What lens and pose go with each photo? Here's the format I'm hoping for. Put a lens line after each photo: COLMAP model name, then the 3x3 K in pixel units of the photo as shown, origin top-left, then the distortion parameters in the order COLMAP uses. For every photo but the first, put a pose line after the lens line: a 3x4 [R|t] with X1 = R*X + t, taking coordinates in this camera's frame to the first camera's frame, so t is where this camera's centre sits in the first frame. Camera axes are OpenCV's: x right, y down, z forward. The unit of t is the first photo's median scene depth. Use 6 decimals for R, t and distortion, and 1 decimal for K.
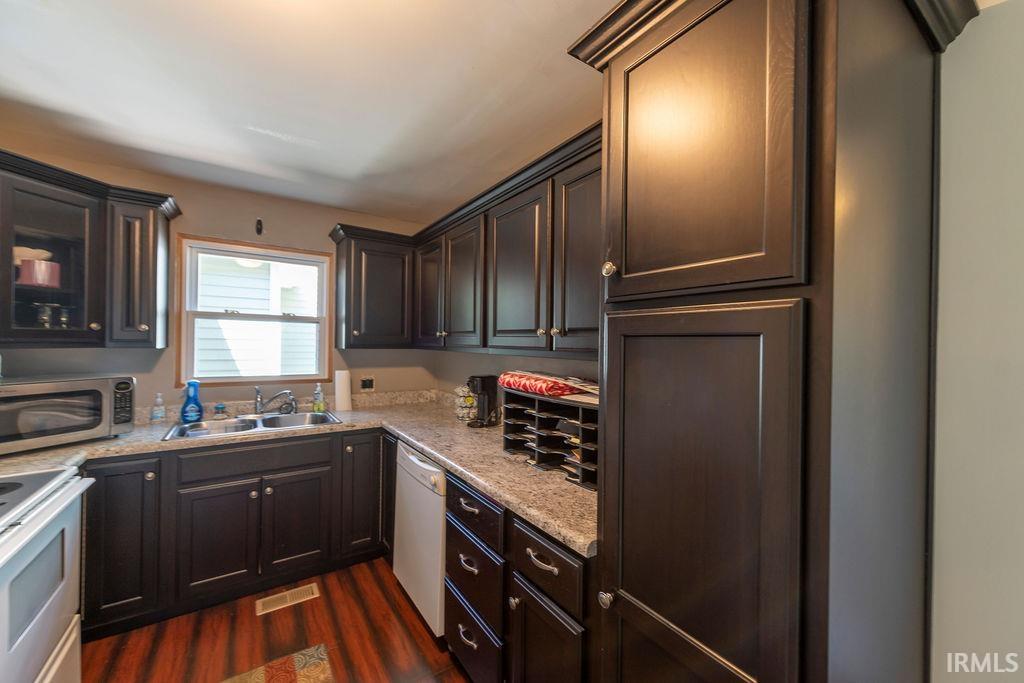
lens RADIAL K [[402.0, 0, 511.7], [0, 402.0, 342.9], [0, 0, 1]] dist [0.003877, -0.000420]
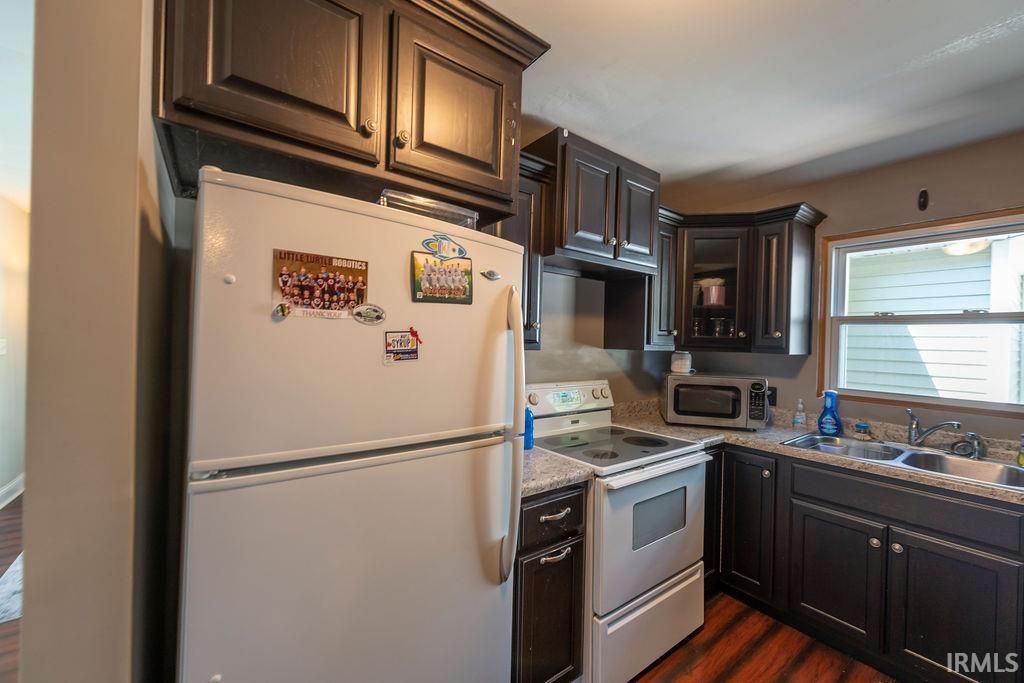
lens RADIAL K [[402.0, 0, 510.4], [0, 402.0, 341.1], [0, 0, 1]] dist [0.003877, -0.000420]
pose [[0.038350, -0.011239, -0.999201, 0.122317], [-0.026932, 0.999562, -0.012277, 0.010382], [0.998901, 0.027382, 0.038030, 0.237360]]
